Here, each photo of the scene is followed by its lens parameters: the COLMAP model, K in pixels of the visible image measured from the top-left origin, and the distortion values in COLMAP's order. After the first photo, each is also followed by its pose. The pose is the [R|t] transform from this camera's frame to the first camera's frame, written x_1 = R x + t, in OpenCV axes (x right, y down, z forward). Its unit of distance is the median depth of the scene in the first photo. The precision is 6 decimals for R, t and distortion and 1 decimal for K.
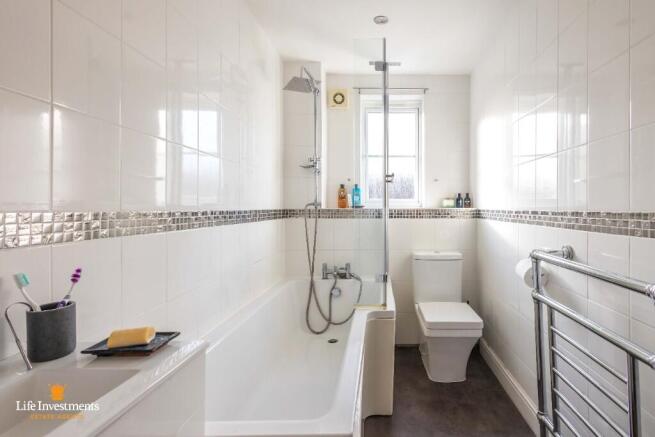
lens RADIAL K [[319.7, 0, 318.5], [0, 319.7, 205.5], [0, 0, 1]] dist [0.000008, -0.000209]
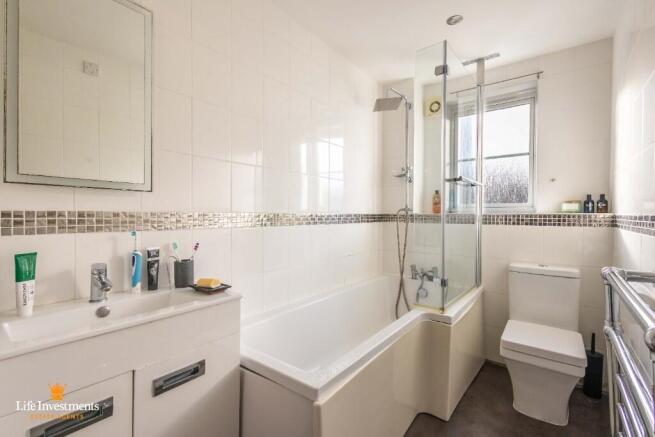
lens RADIAL K [[300.0, 0, 350.1], [0, 300.0, 216.6], [0, 0, 1]] dist [0.001962, 0.000207]
pose [[0.796586, 0.006661, -0.604488, 0.457024], [-0.002937, 0.999970, 0.007150, 0.013287], [0.604517, -0.003920, 0.796582, 0.066838]]
